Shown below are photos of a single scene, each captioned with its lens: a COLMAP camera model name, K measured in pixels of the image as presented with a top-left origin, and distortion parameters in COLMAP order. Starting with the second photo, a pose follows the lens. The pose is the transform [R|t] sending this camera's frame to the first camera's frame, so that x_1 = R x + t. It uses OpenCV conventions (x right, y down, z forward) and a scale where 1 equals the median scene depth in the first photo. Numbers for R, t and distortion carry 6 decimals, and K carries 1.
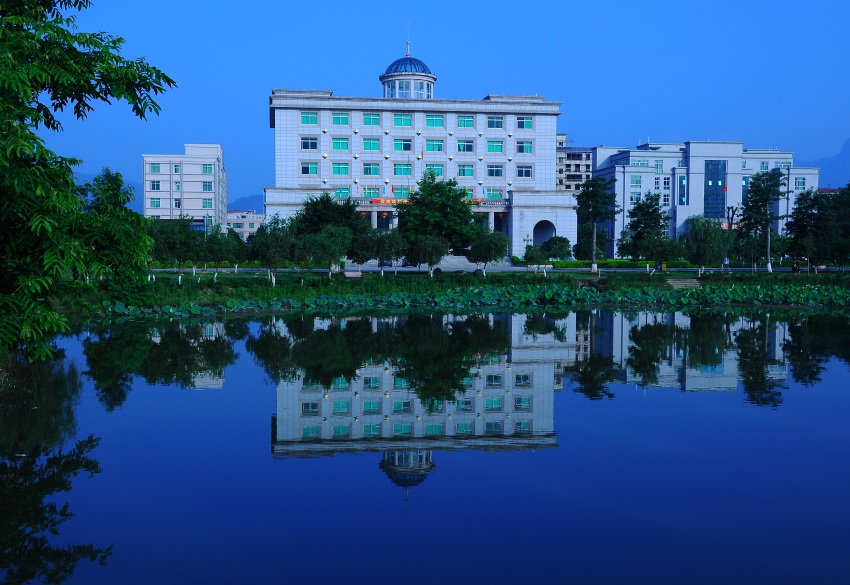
lens RADIAL K [[947.7, 0, 424.7], [0, 947.7, 291.6], [0, 0, 1]] dist [0.028572, 0.000000]
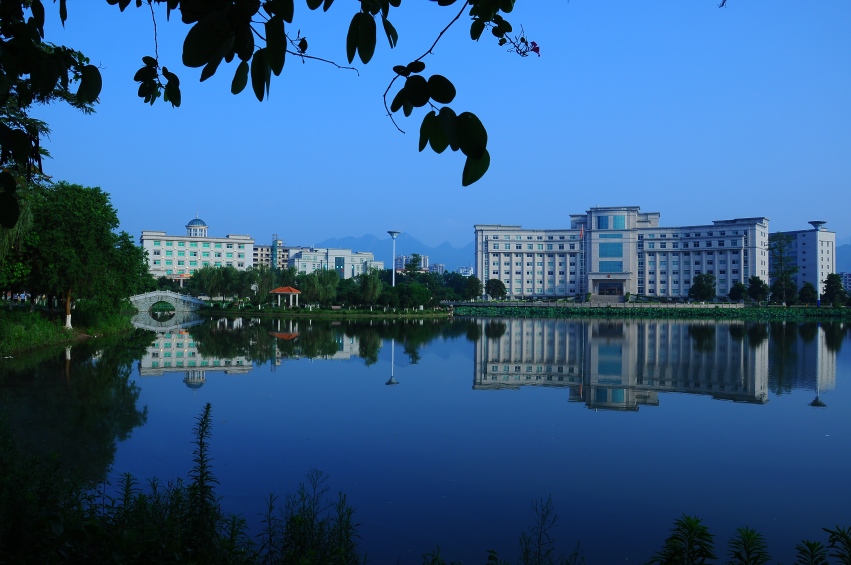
lens RADIAL K [[671.1, 0, 425.7], [0, 671.1, 286.3], [0, 0, 1]] dist [-0.129920, -0.003353]
pose [[0.958967, 0.013343, 0.283204, 0.077133], [0.004519, 0.998046, -0.062324, 0.050847], [-0.283482, 0.061046, 0.957032, -0.921059]]
